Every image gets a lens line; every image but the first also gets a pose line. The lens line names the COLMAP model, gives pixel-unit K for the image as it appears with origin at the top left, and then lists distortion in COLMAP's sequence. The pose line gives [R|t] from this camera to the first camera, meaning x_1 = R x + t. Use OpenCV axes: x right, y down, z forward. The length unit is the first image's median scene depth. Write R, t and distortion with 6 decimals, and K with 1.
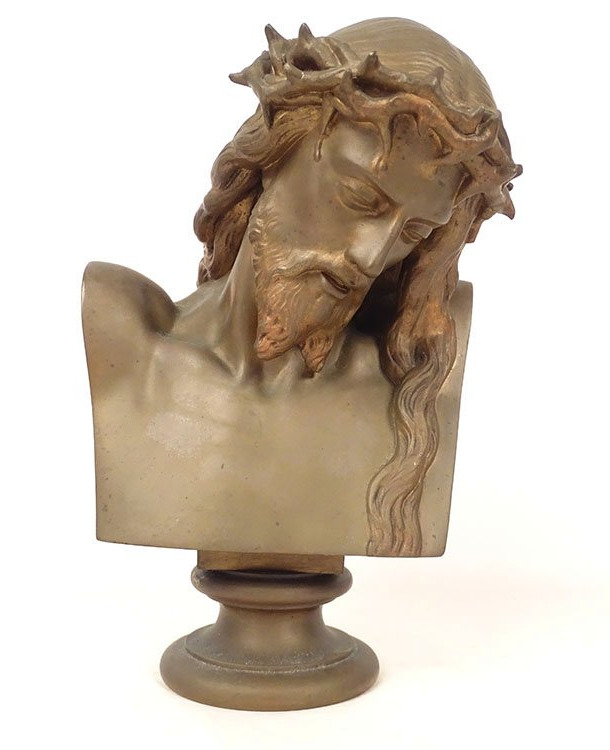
lens RADIAL K [[746.1, 0, 305.0], [0, 746.1, 375.0], [0, 0, 1]] dist [-0.016298, -0.011424]
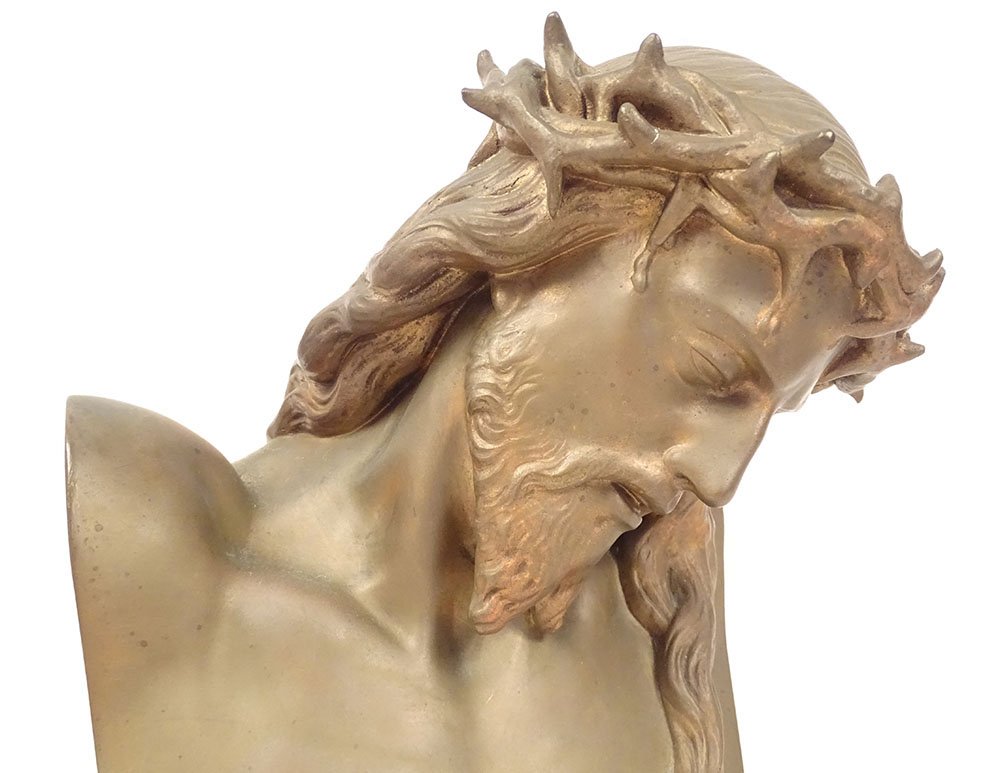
lens RADIAL K [[778.1, 0, 500.0], [0, 778.1, 386.5], [0, 0, 1]] dist [-0.003775, -0.001071]
pose [[0.891862, 0.041864, 0.450365, -0.311545], [-0.048567, 0.998814, 0.003332, -0.204218], [-0.449692, -0.024845, 0.892838, 0.509862]]
